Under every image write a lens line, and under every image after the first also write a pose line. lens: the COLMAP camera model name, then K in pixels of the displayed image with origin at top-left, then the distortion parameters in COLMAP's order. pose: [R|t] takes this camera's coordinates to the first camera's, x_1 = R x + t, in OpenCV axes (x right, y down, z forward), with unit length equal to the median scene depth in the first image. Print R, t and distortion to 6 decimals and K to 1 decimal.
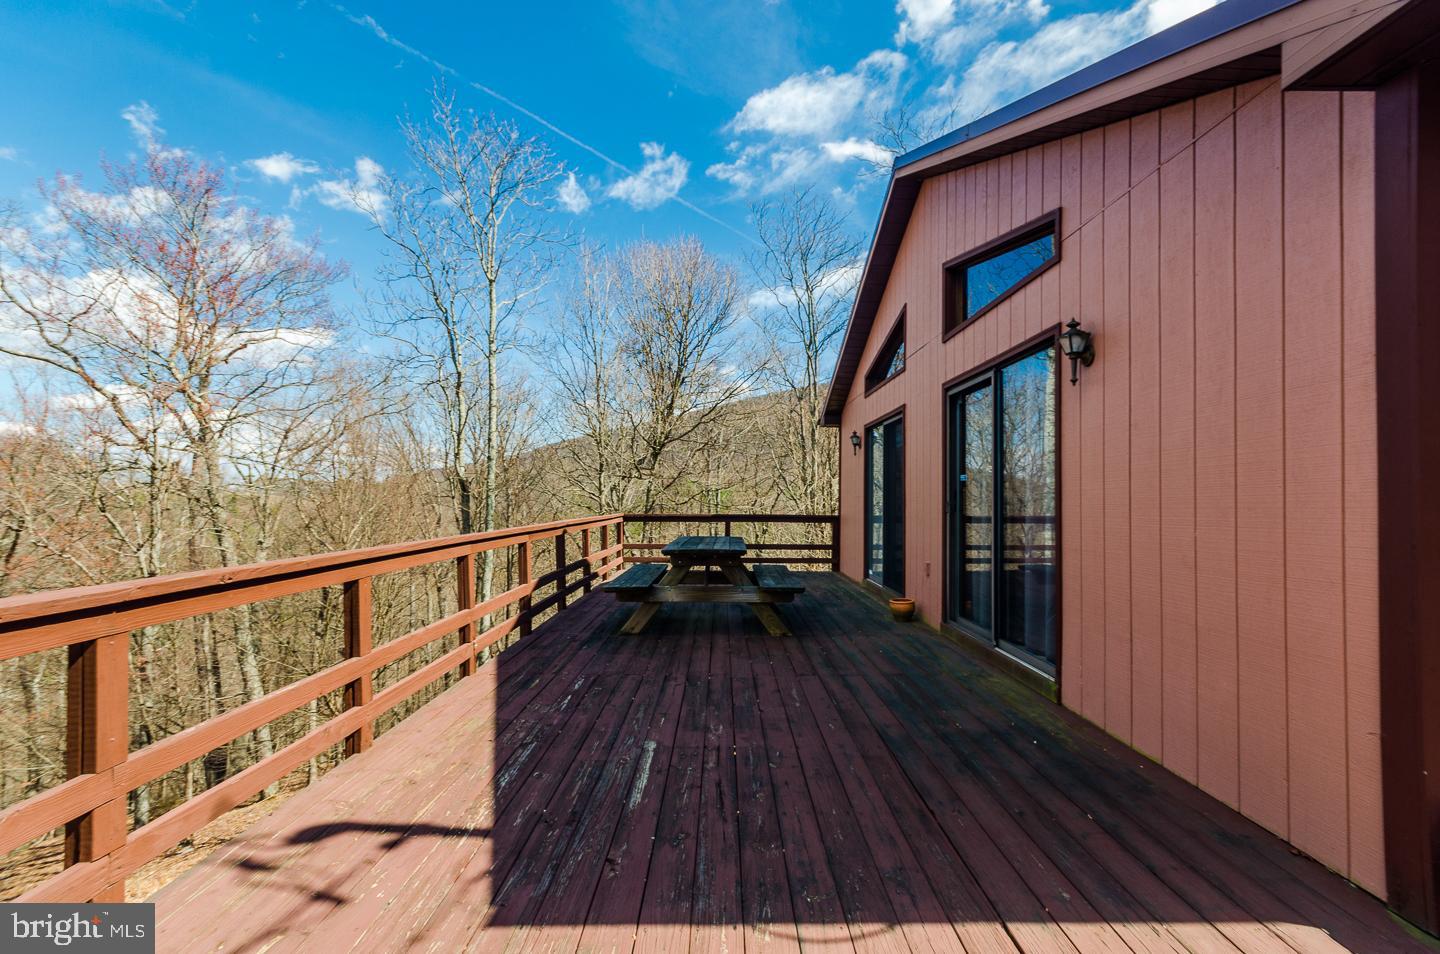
lens RADIAL K [[630.3, 0, 742.3], [0, 630.3, 493.4], [0, 0, 1]] dist [0.003300, 0.000806]
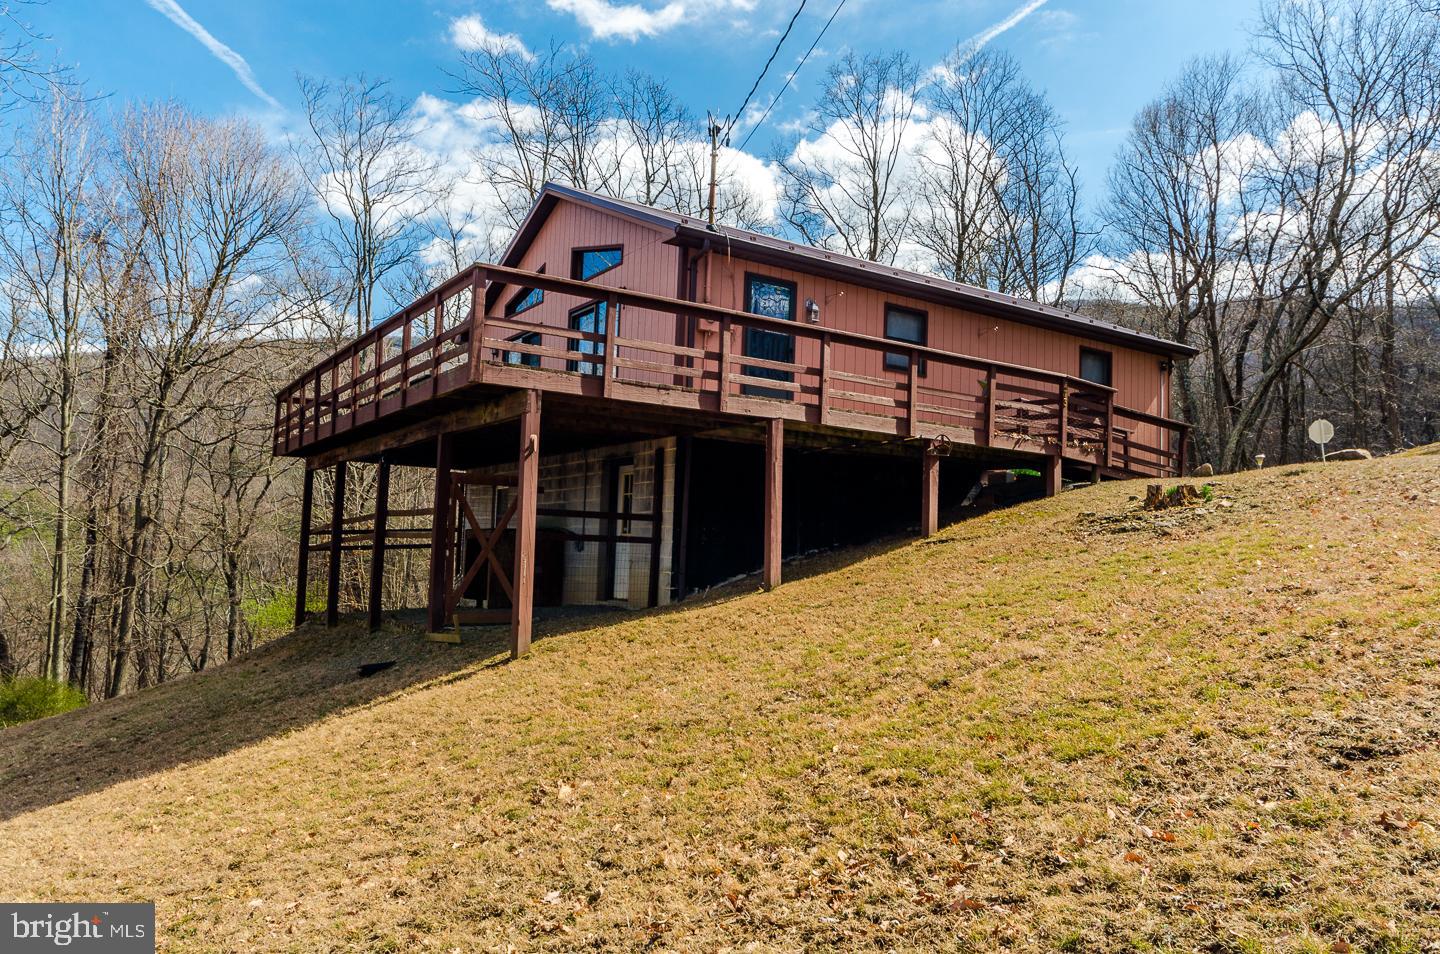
lens RADIAL K [[1036.4, 0, 725.4], [0, 1036.4, 481.6], [0, 0, 1]] dist [-0.008414, -0.000826]
pose [[0.858577, 0.060526, 0.509099, -1.273334], [-0.032817, 0.997459, -0.063242, 0.798399], [-0.511633, 0.037591, 0.858381, -2.900732]]
